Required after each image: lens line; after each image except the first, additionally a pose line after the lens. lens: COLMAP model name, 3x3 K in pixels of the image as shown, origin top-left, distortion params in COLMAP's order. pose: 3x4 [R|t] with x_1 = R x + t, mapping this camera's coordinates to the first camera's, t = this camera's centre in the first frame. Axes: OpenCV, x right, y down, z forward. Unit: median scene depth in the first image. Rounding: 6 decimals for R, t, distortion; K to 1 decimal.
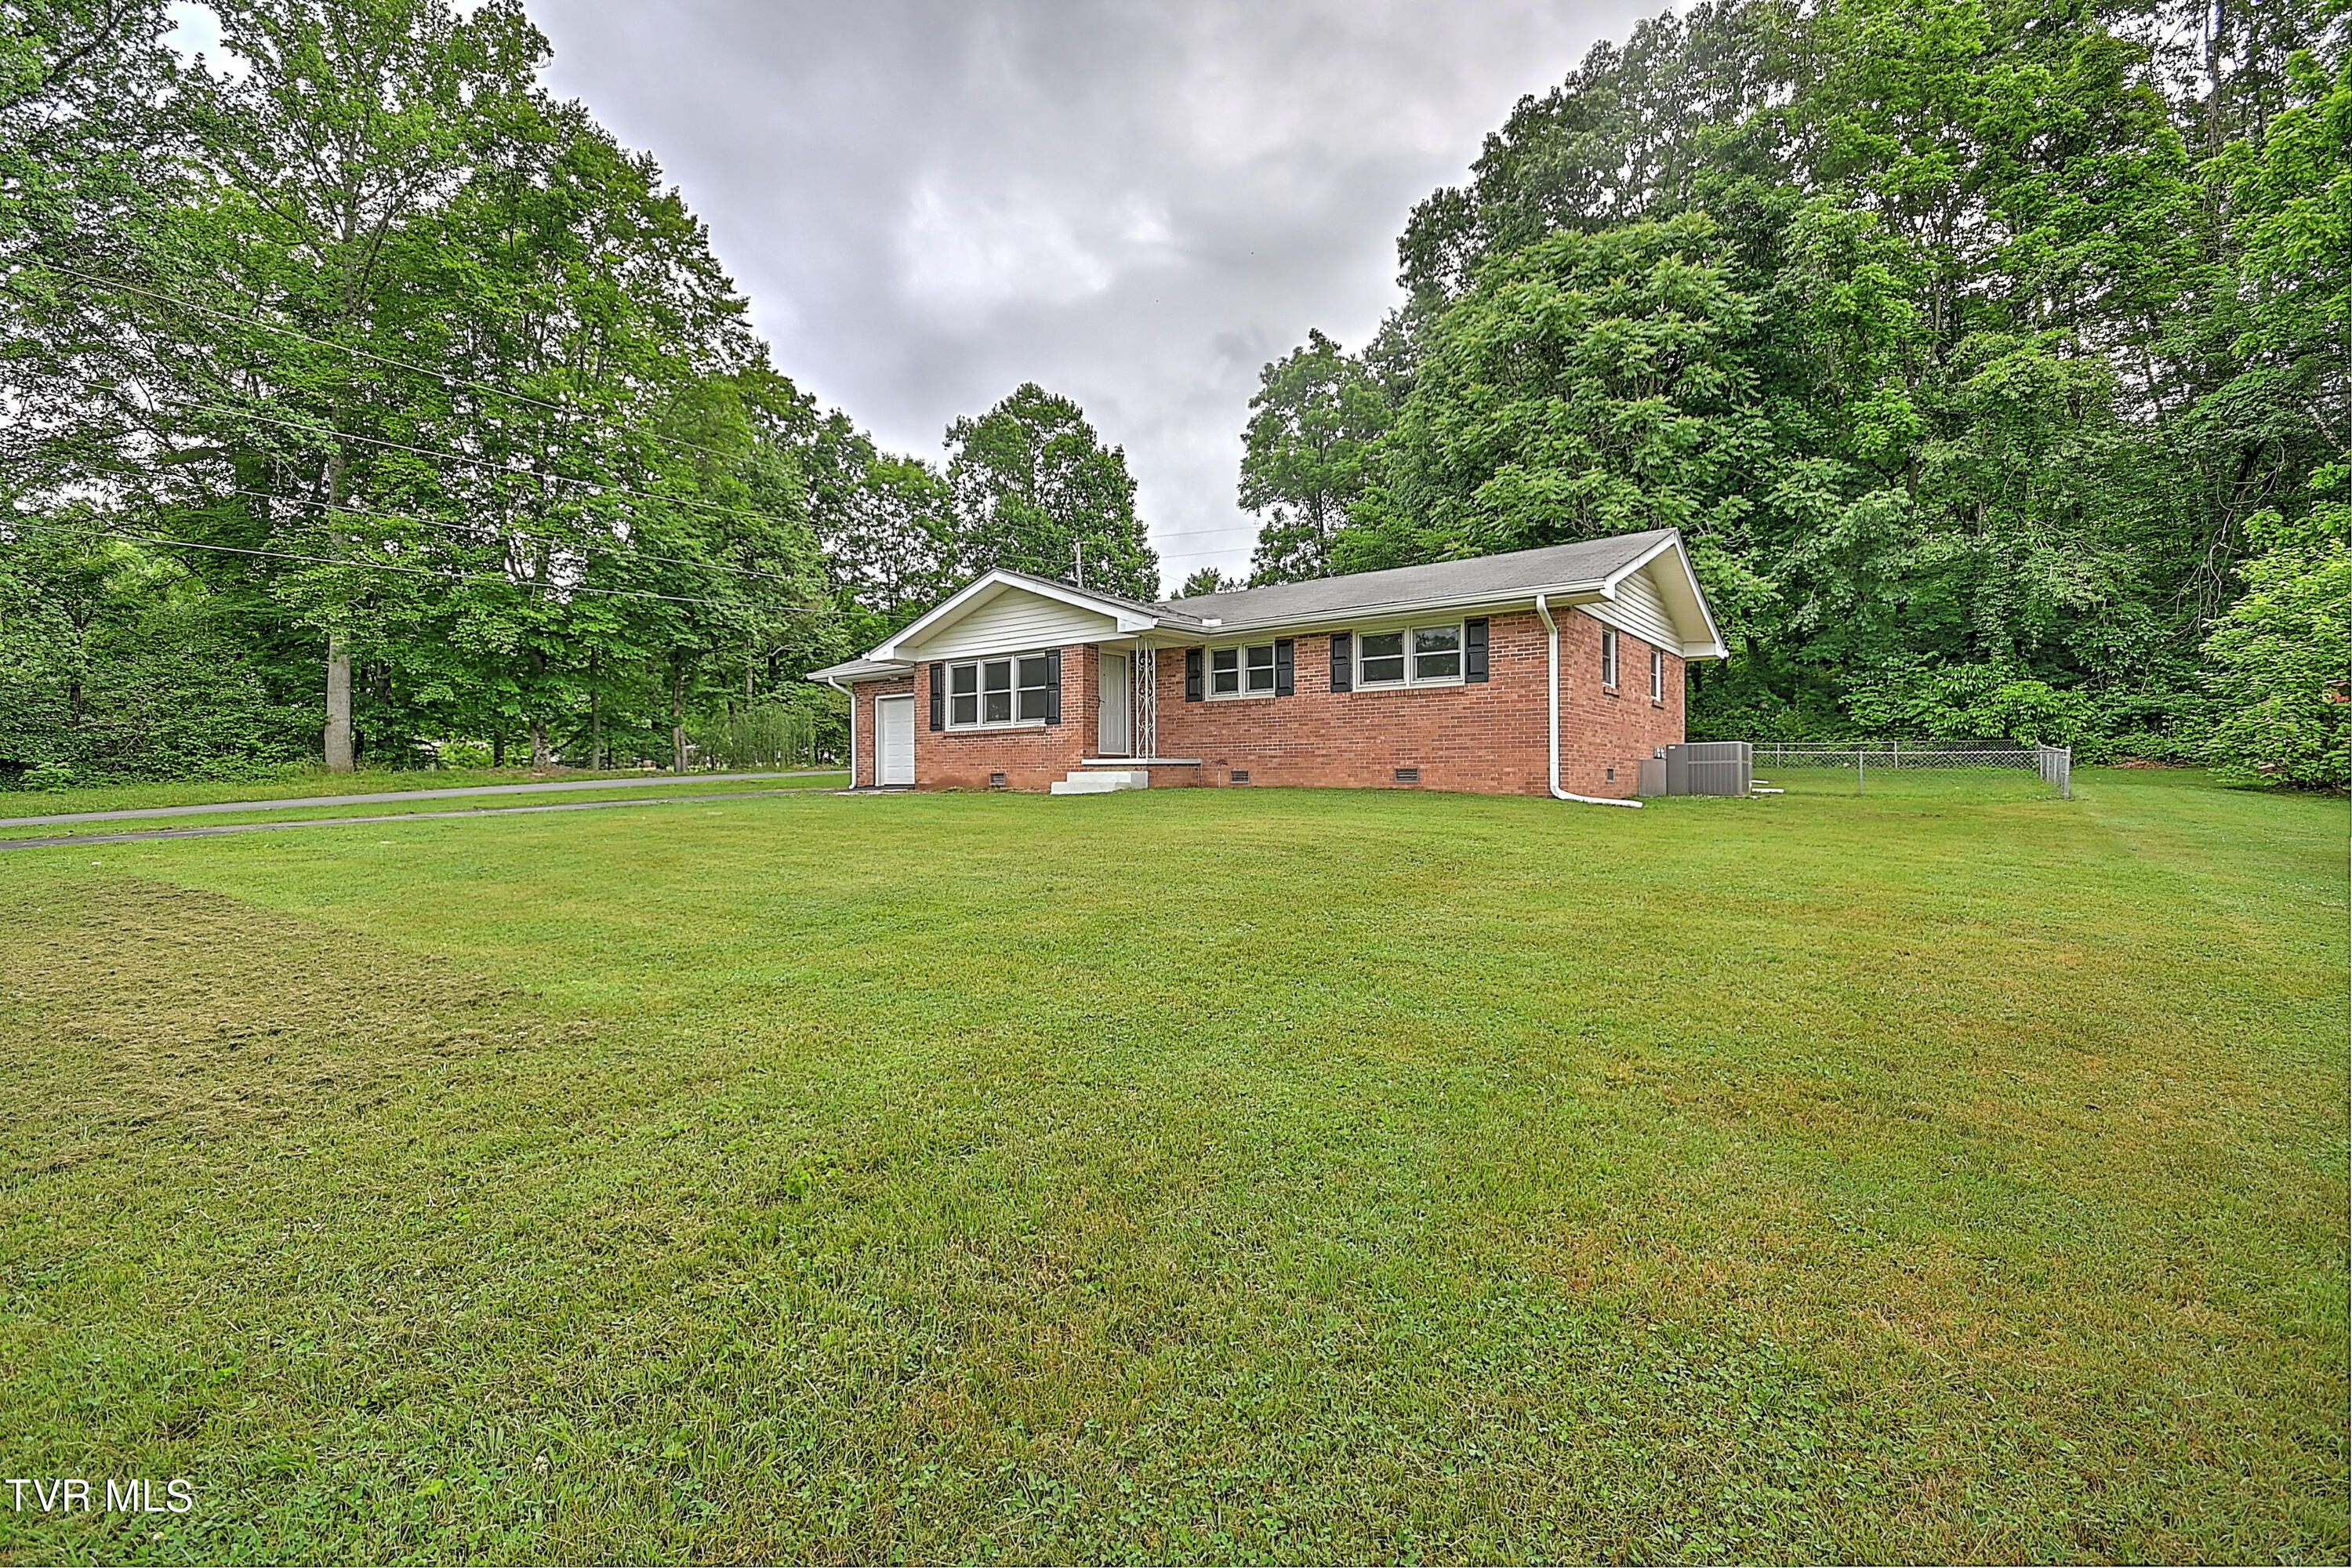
lens RADIAL K [[1022.5, 0, 1186.7], [0, 1022.5, 773.4], [0, 0, 1]] dist [0.004884, -0.002138]
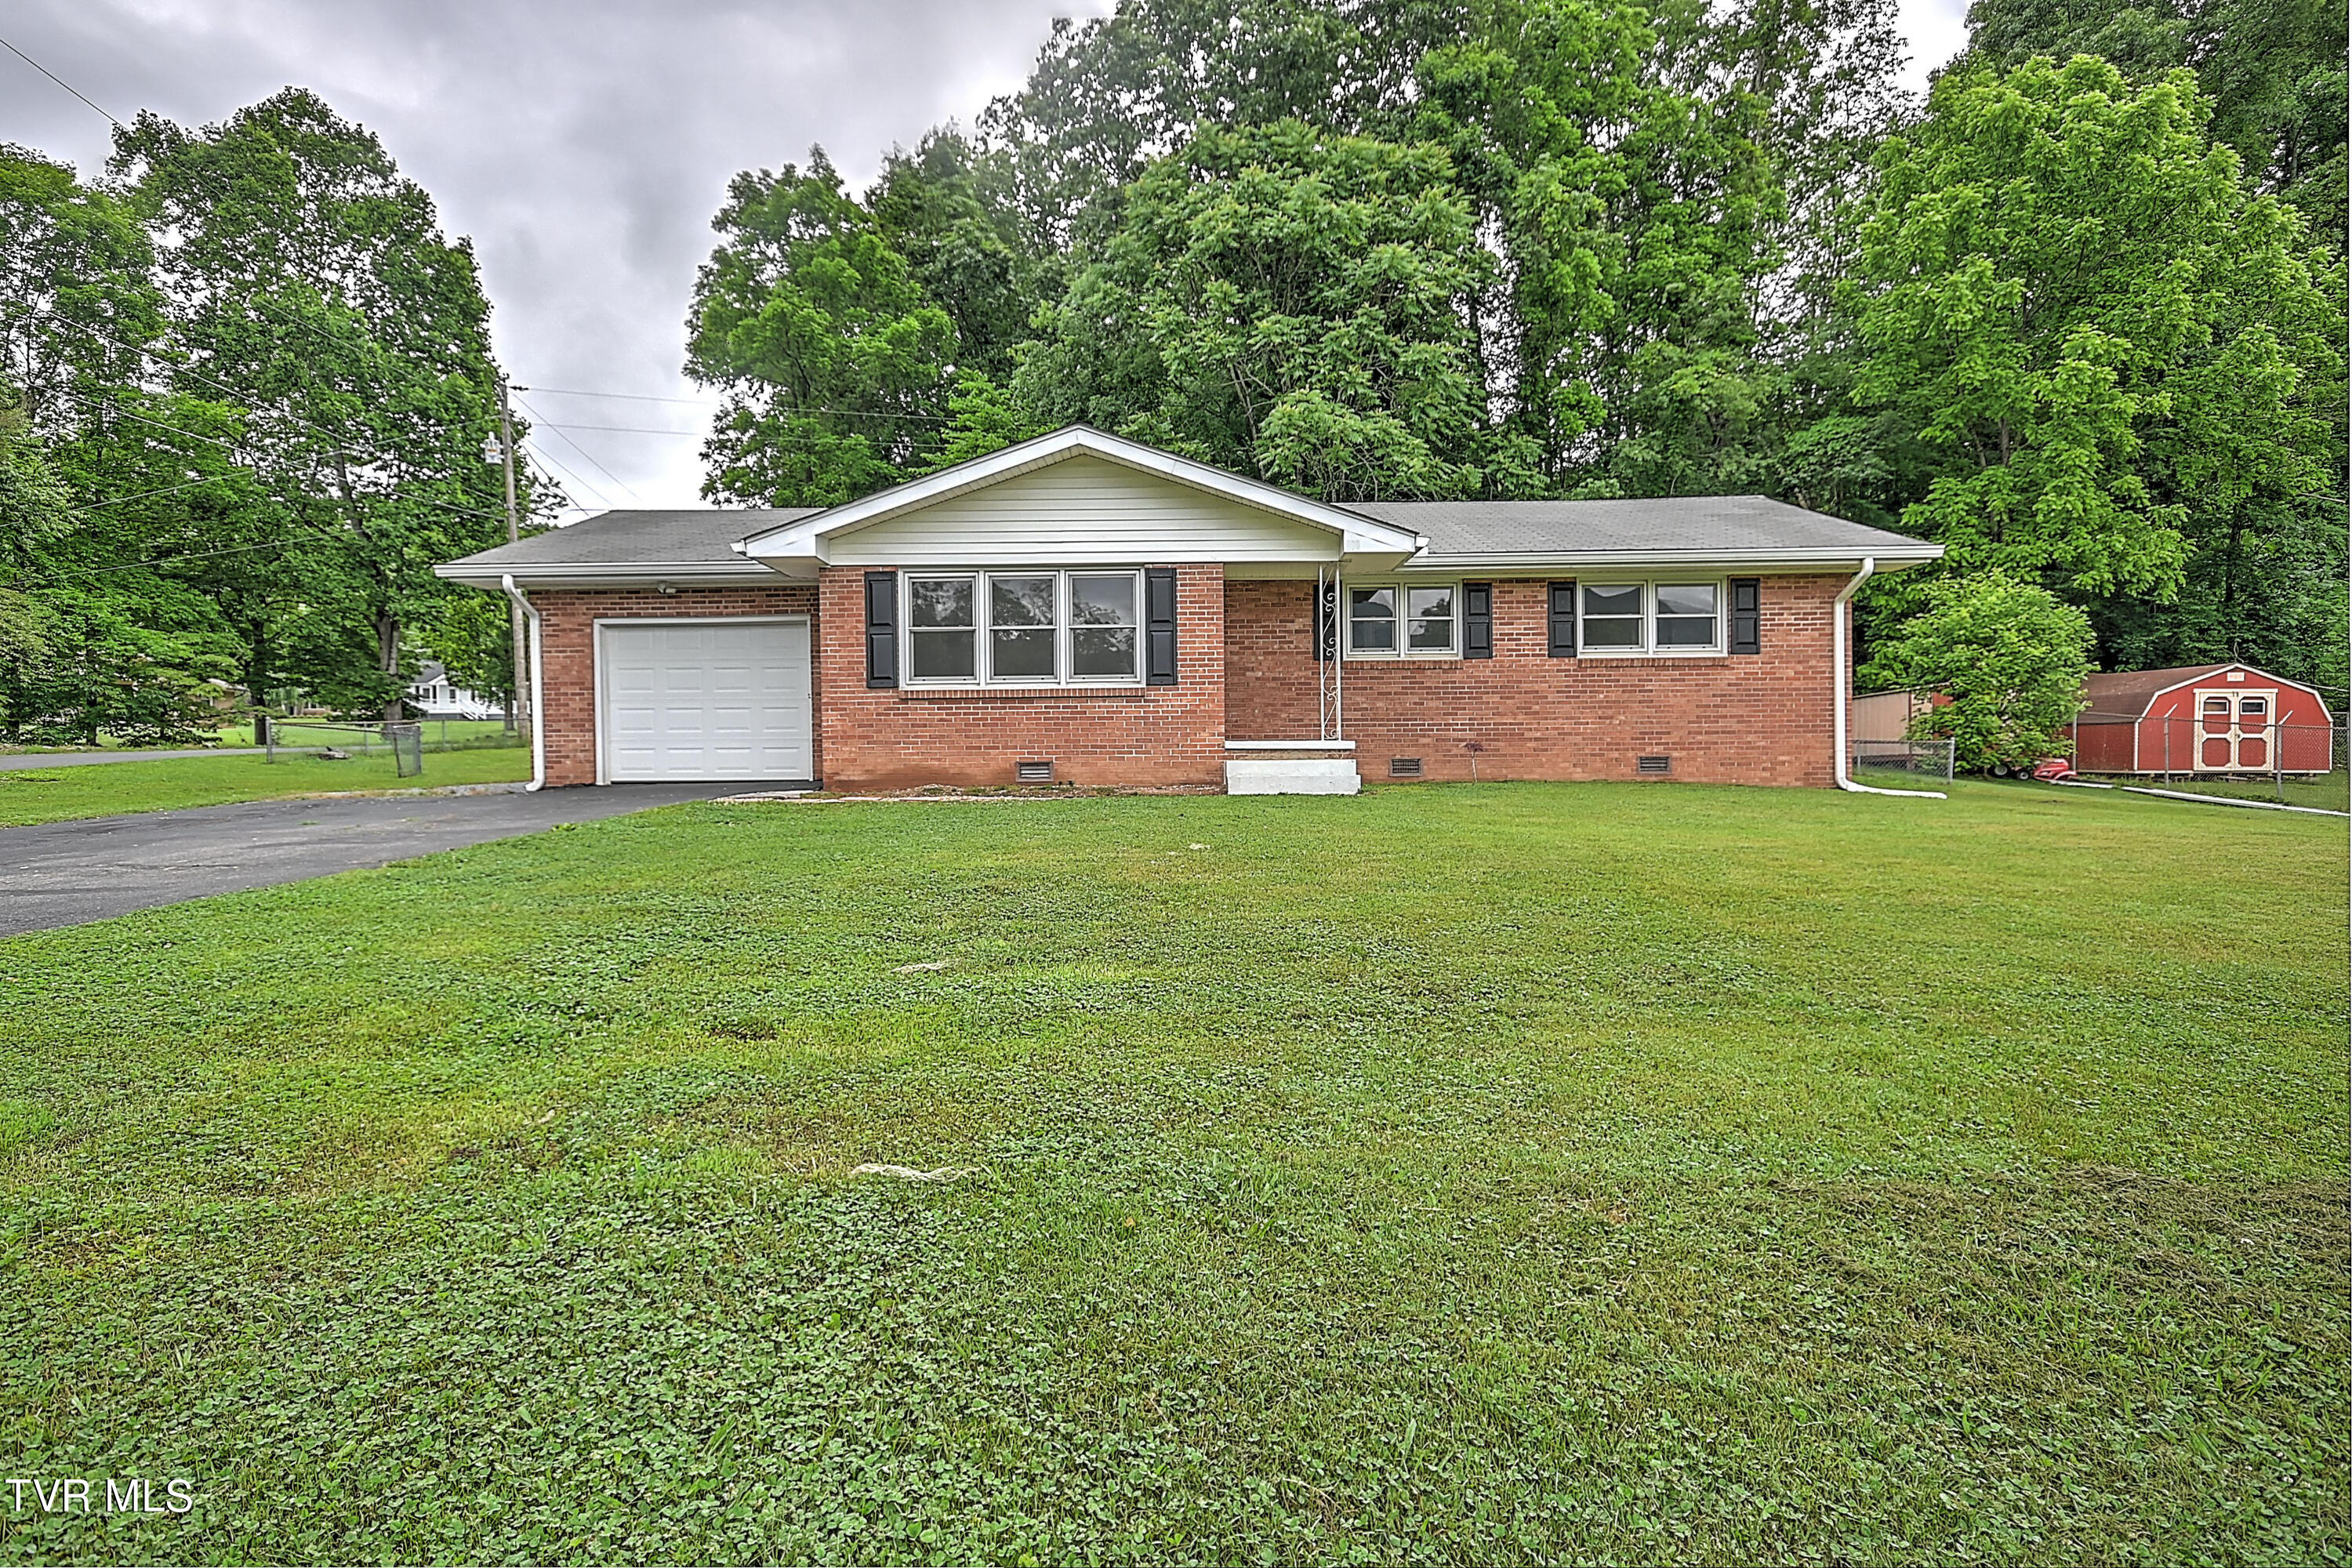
lens RADIAL K [[1255.7, 0, 1187.4], [0, 1255.7, 771.7], [0, 0, 1]] dist [0.017023, -0.000064]
pose [[0.805125, -0.006558, 0.593068, -0.338598], [-0.000053, 0.999938, 0.011128, -0.001797], [-0.593105, -0.008990, 0.805075, 0.210631]]
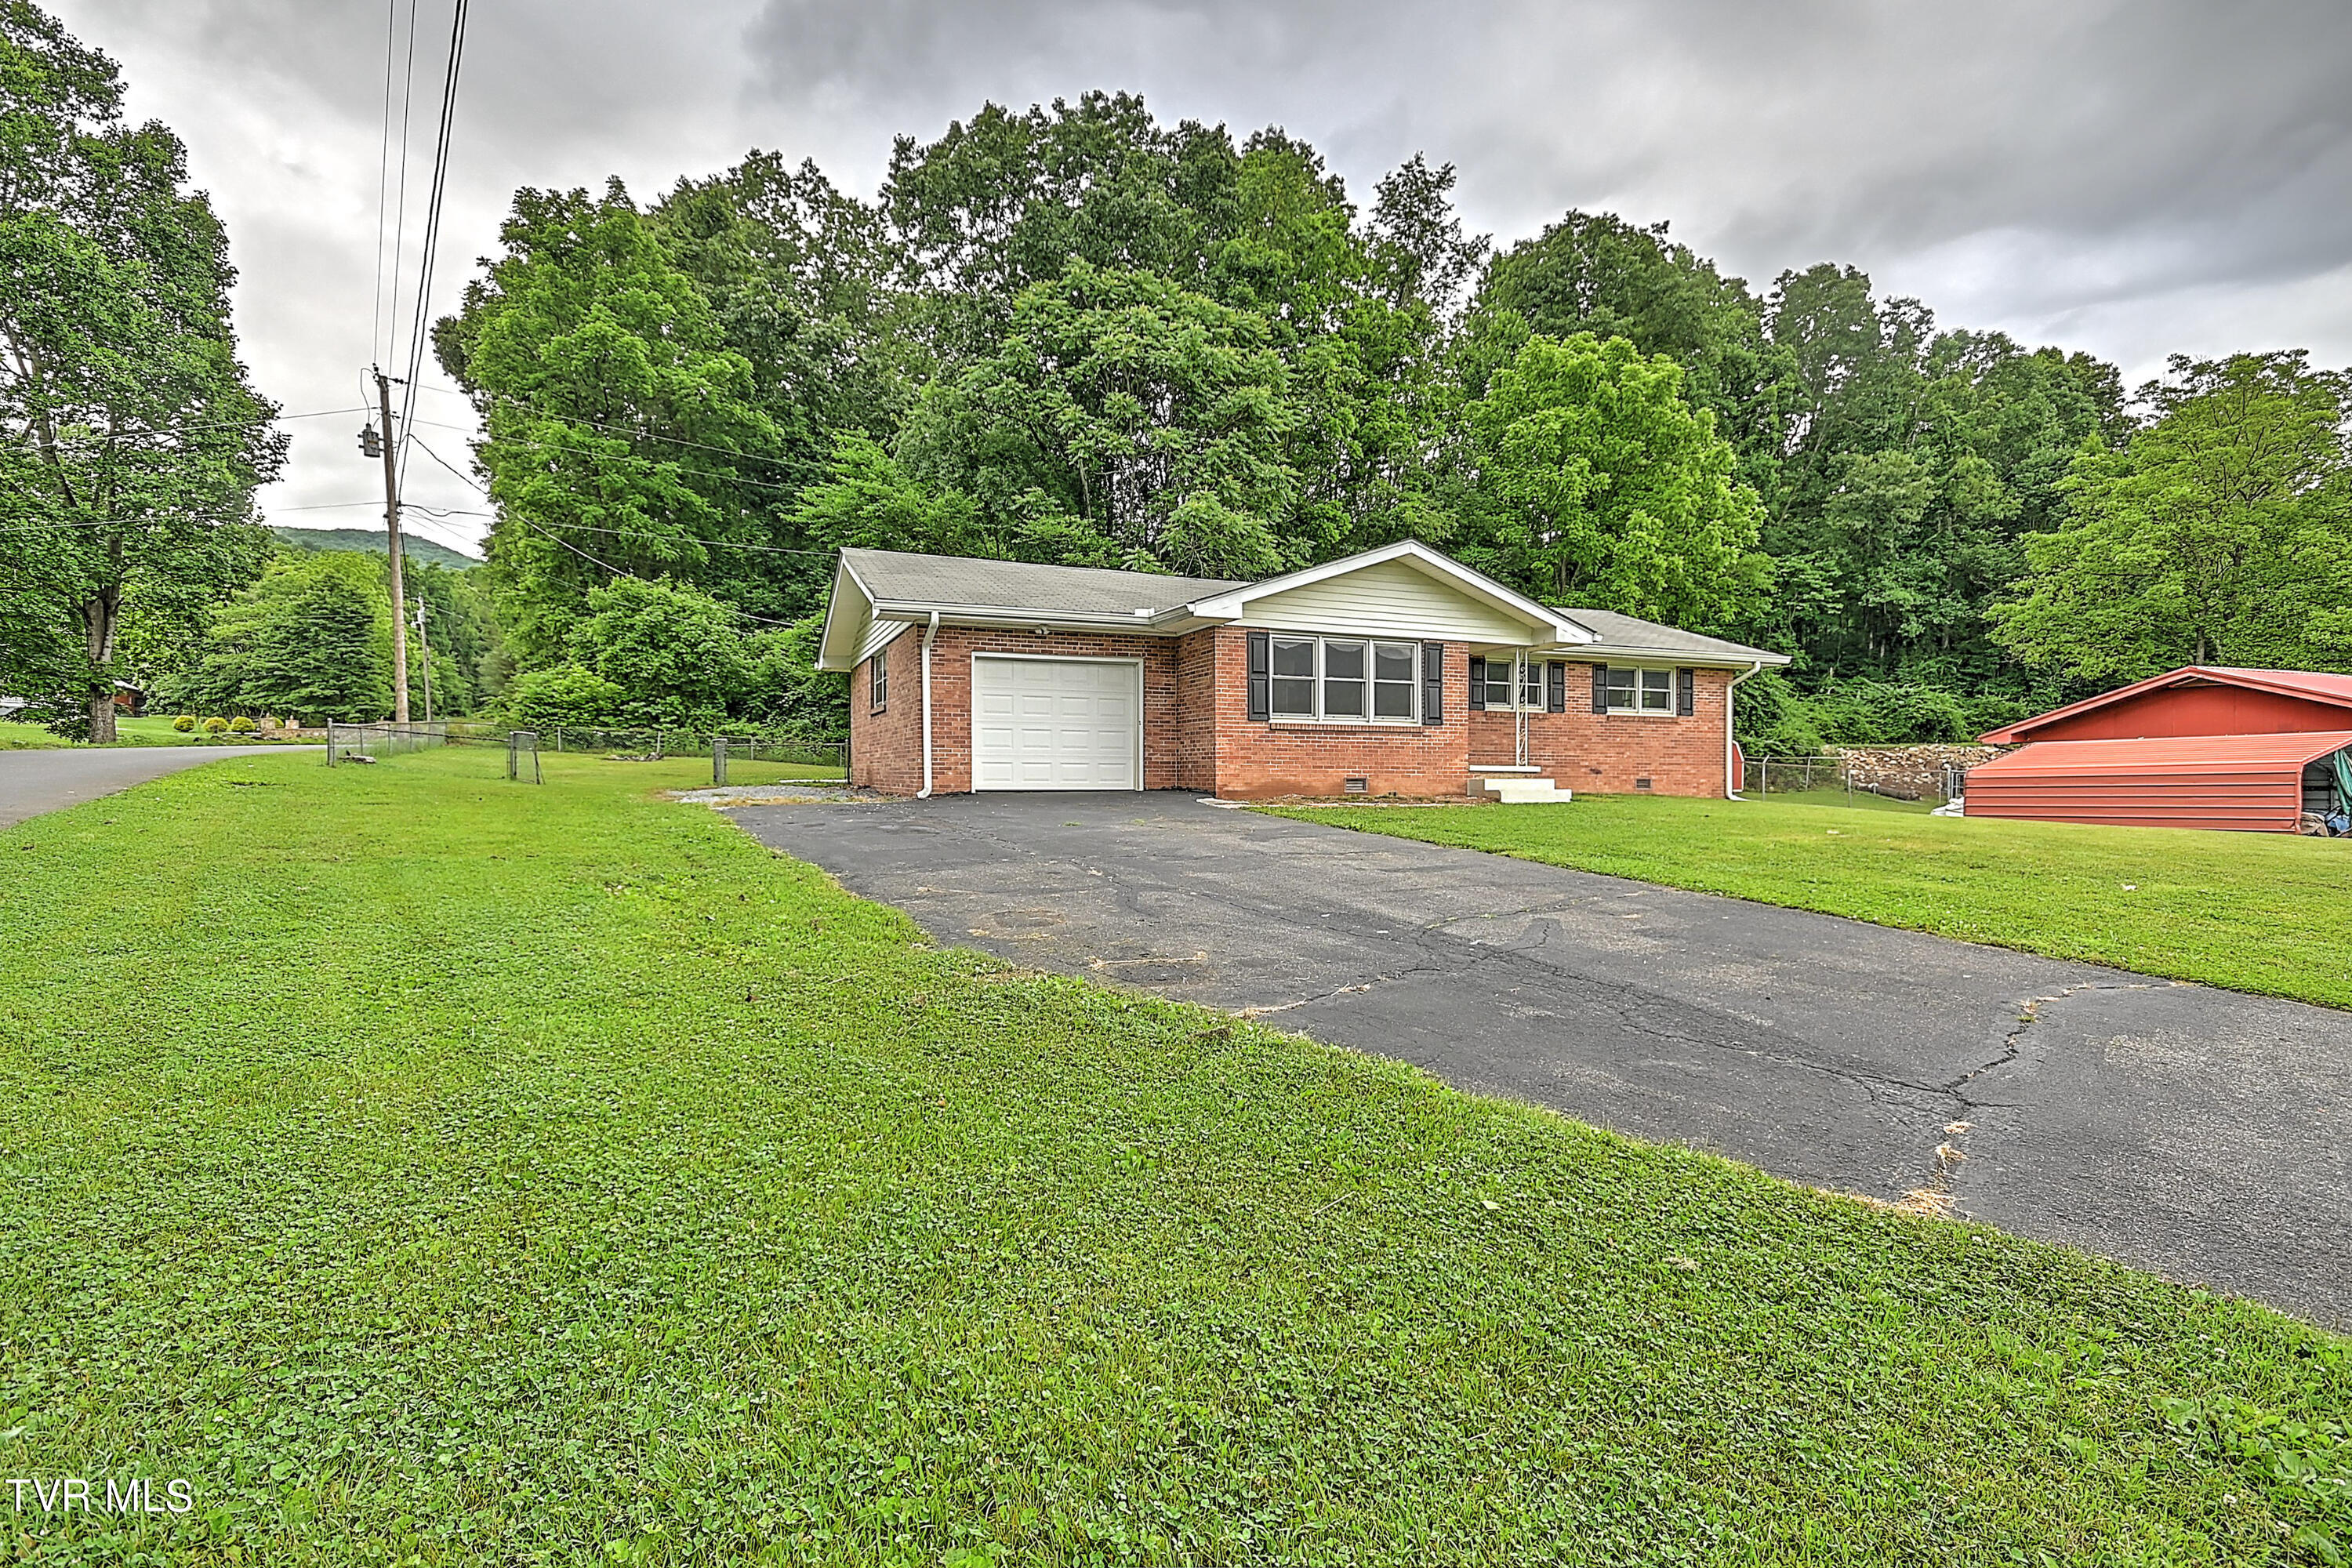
lens RADIAL K [[1047.8, 0, 1176.1], [0, 1047.8, 783.4], [0, 0, 1]] dist [0.014713, -0.000141]
pose [[0.500784, -0.001227, 0.865571, -0.608566], [-0.014380, 0.999849, 0.009737, -0.001539], [-0.865453, -0.017323, 0.500691, 0.427331]]
